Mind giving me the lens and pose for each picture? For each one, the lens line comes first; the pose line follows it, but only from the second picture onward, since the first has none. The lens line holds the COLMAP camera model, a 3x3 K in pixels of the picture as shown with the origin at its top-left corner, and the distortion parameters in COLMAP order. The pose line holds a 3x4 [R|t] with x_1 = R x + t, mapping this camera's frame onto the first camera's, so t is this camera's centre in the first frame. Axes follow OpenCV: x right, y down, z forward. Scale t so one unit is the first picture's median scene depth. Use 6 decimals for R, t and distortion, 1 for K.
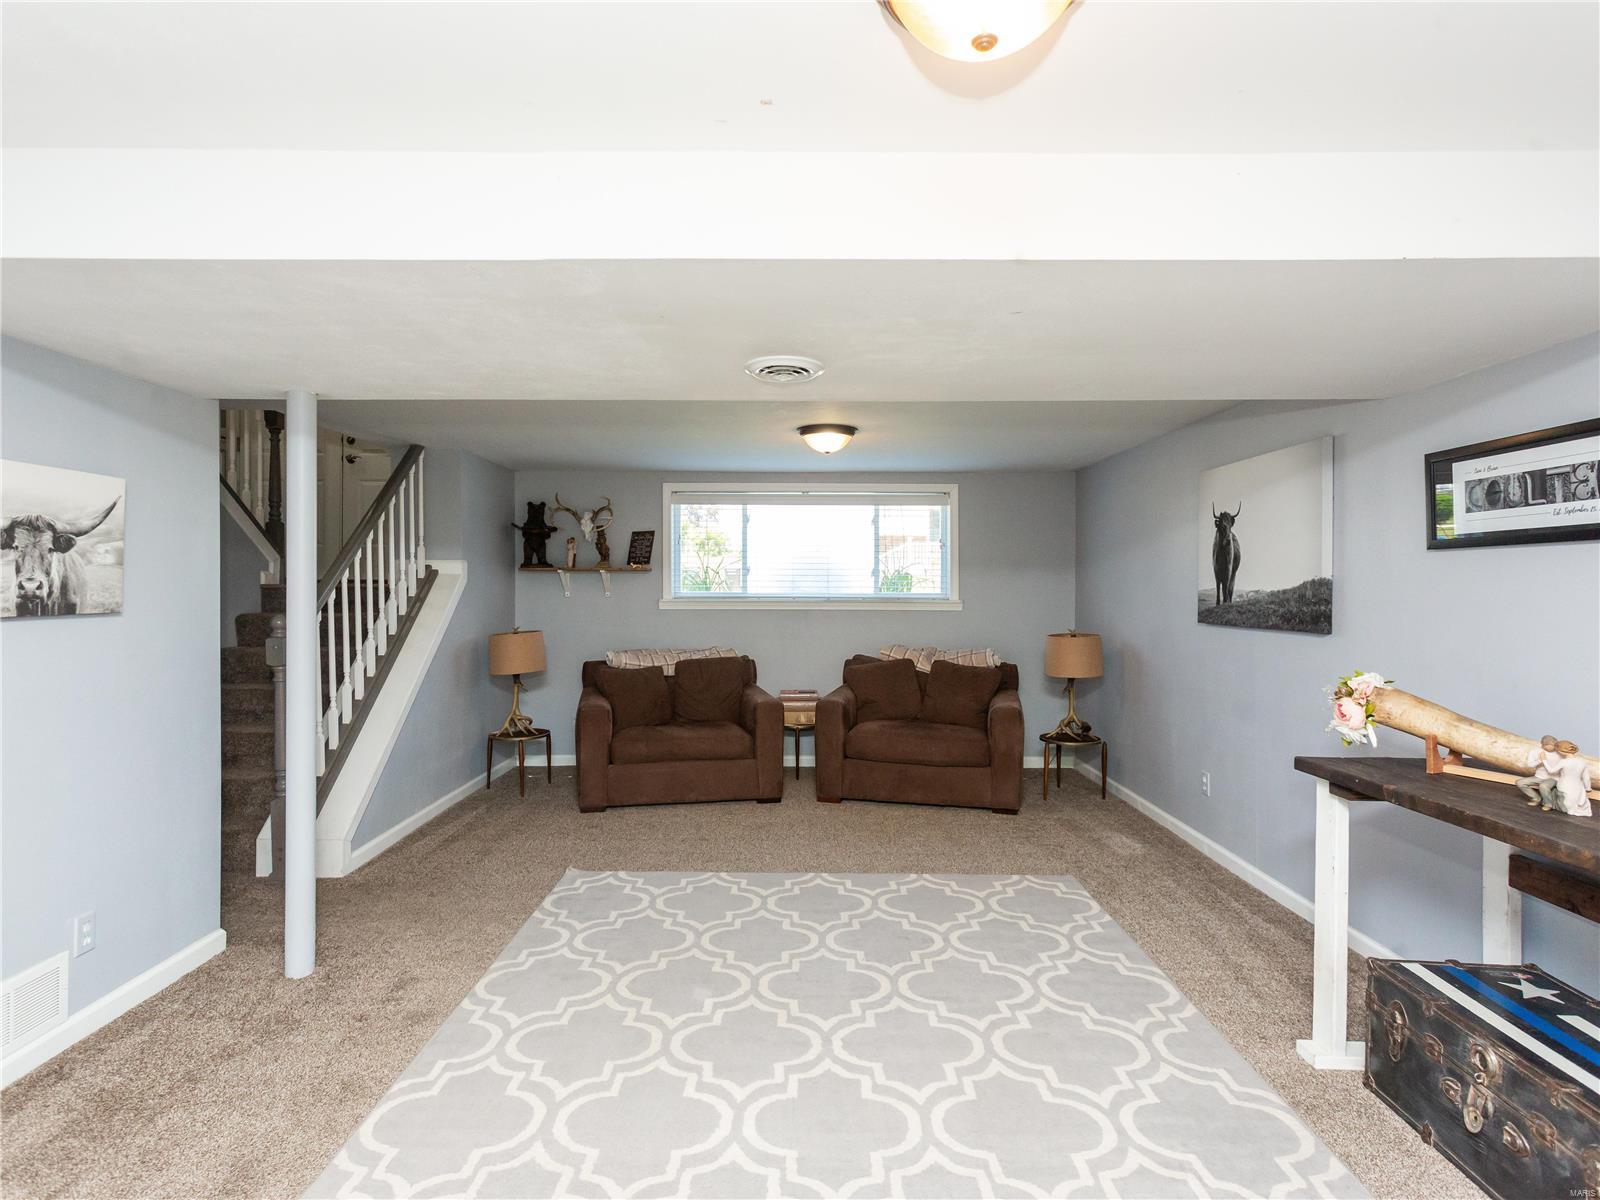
lens RADIAL K [[842.9, 0, 790.1], [0, 842.9, 589.9], [0, 0, 1]] dist [0.000315, 0.004661]
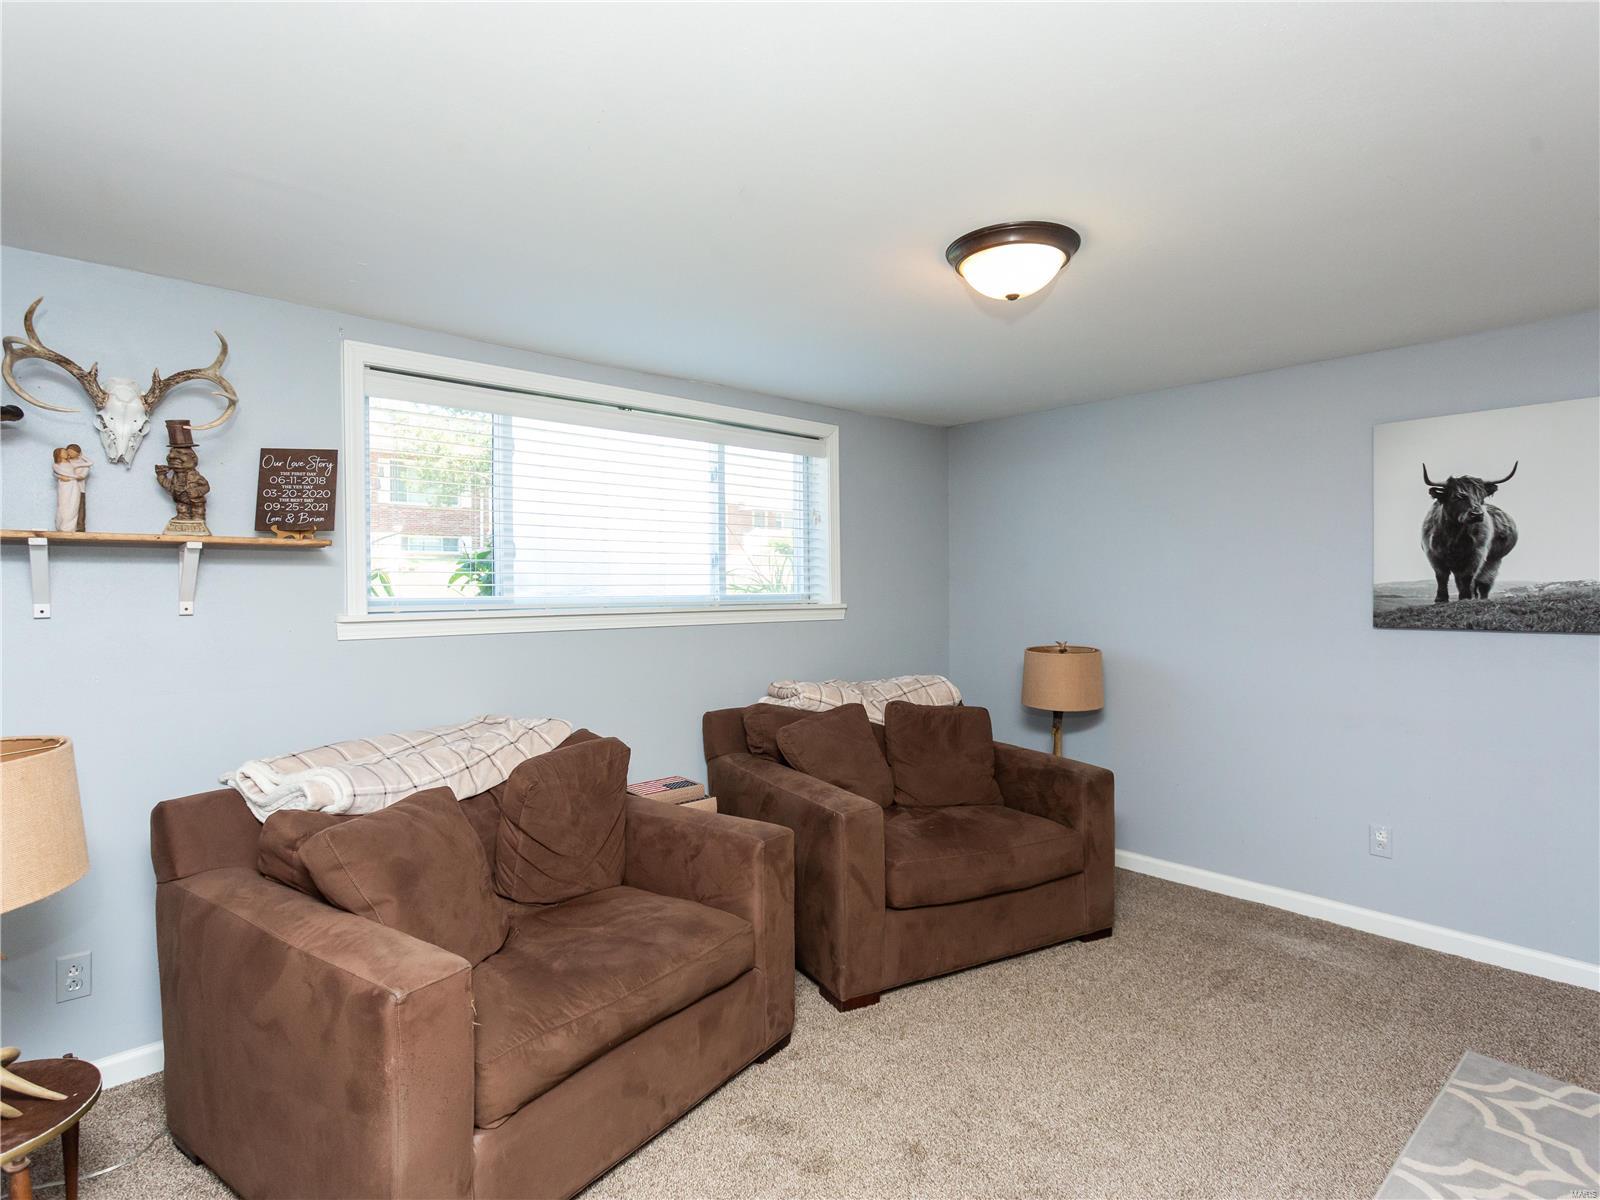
lens RADIAL K [[842.9, 0, 790.4], [0, 842.9, 588.9], [0, 0, 1]] dist [0.000315, 0.004661]
pose [[0.740135, -0.010638, 0.672374, -0.451193], [0.010478, 0.999936, 0.004287, -0.003641], [-0.672377, 0.003872, 0.740199, 0.903100]]
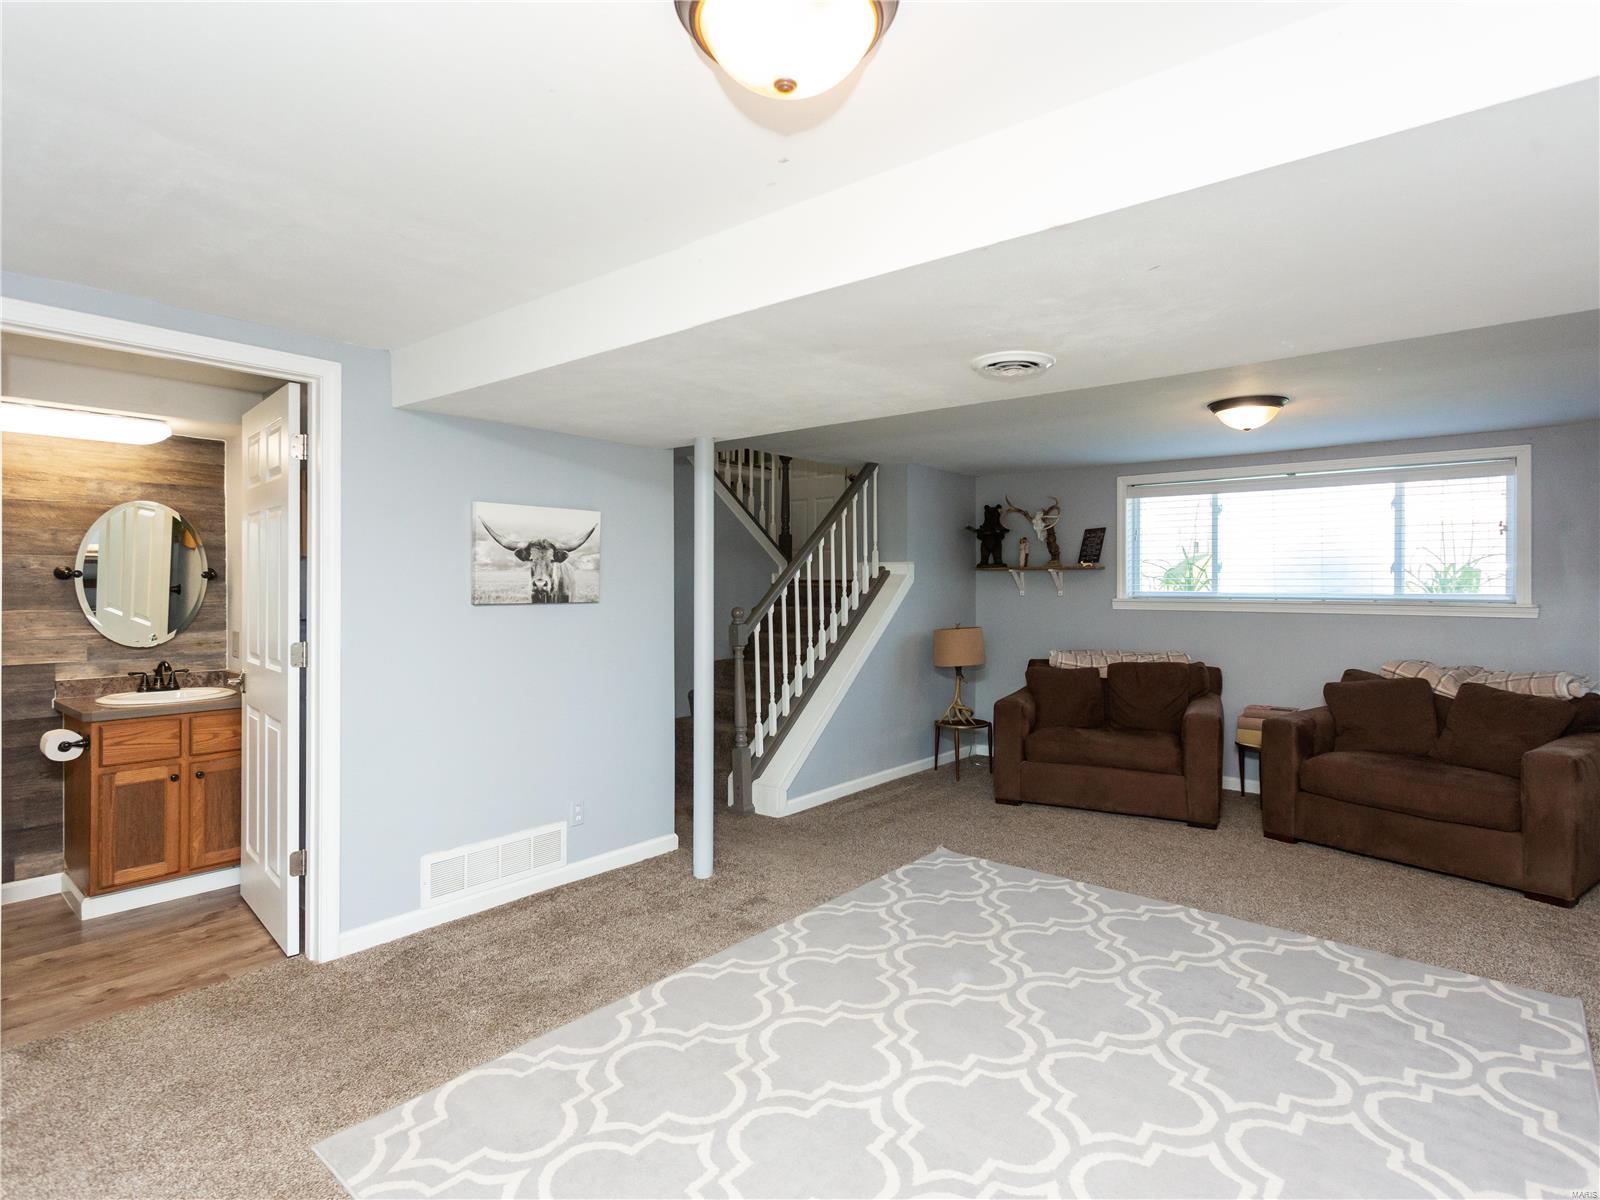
lens RADIAL K [[842.9, 0, 788.9], [0, 842.9, 588.8], [0, 0, 1]] dist [0.000315, 0.004661]
pose [[0.770914, 0.002057, -0.636936, 0.285200], [-0.003134, 0.999995, -0.000565, 0.002362], [0.636932, 0.002432, 0.770916, 0.048282]]
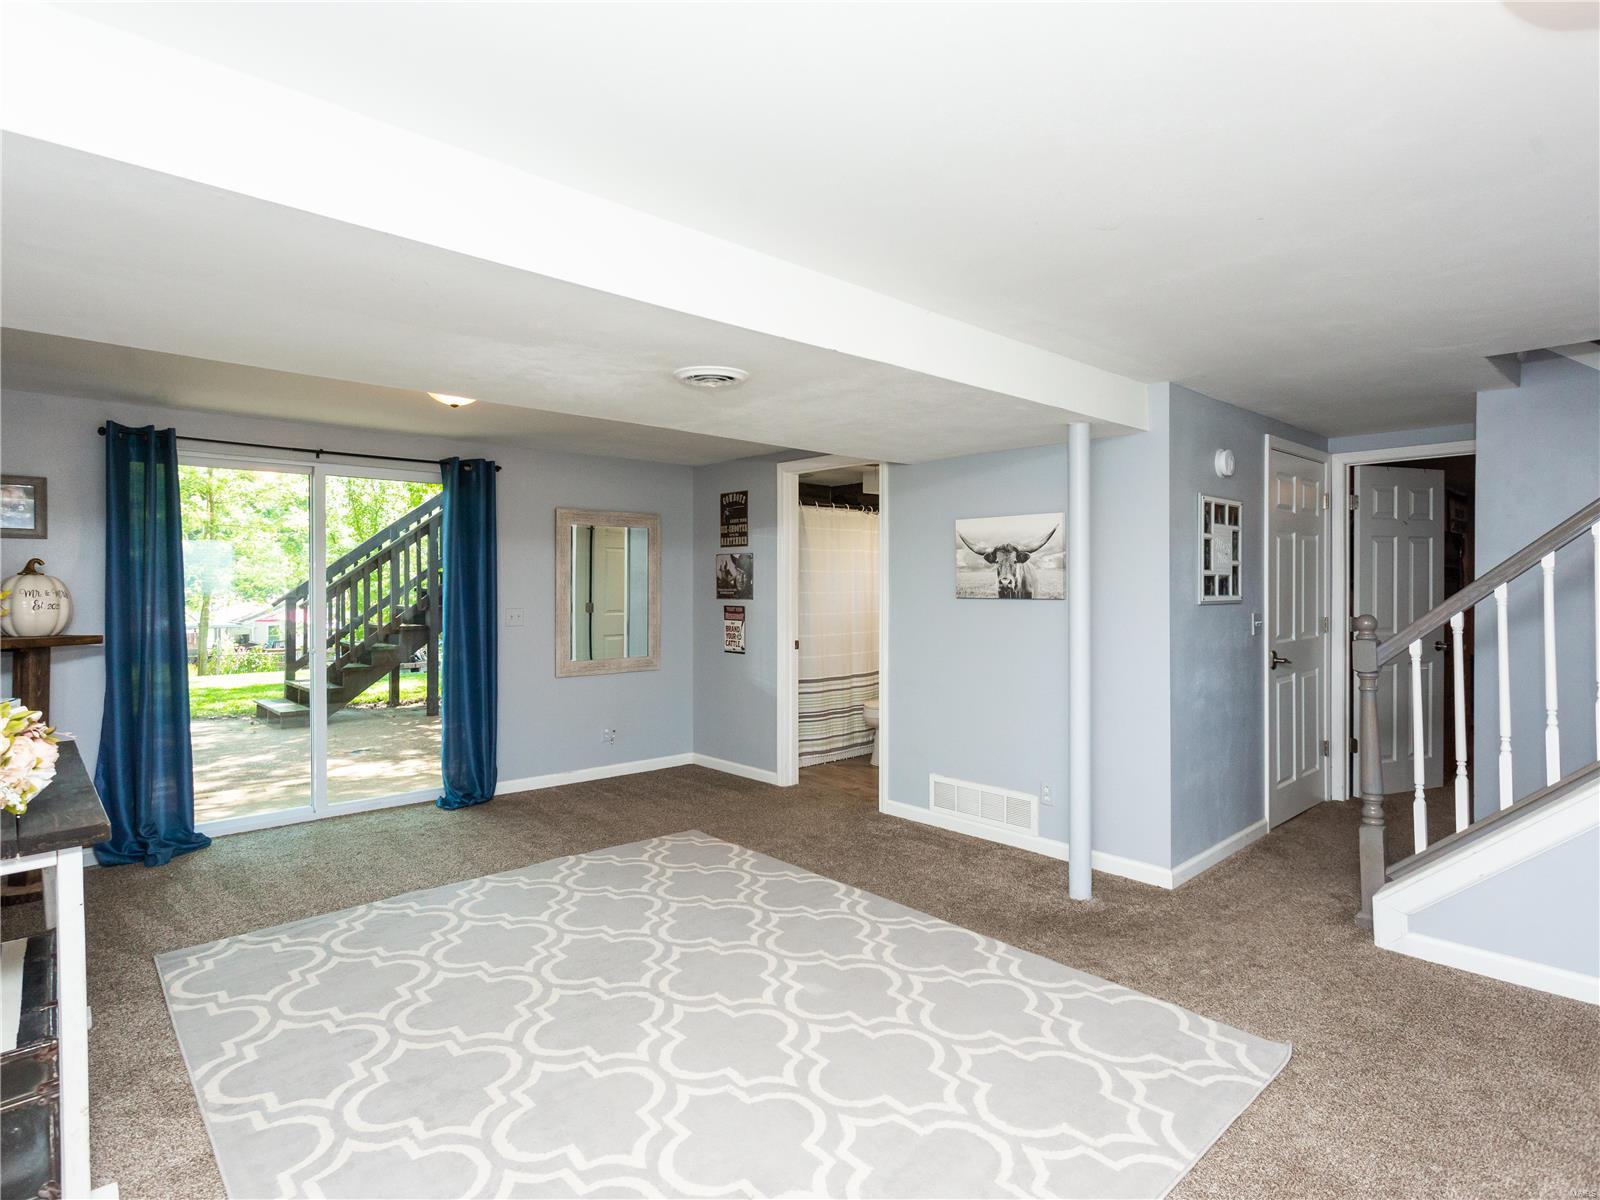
lens RADIAL K [[842.9, 0, 786.0], [0, 842.9, 589.6], [0, 0, 1]] dist [0.000315, 0.004661]
pose [[-0.738688, 0.001112, -0.674046, 0.432116], [-0.005321, 0.999958, 0.007481, 0.000416], [0.674026, 0.009113, -0.738651, 1.248155]]
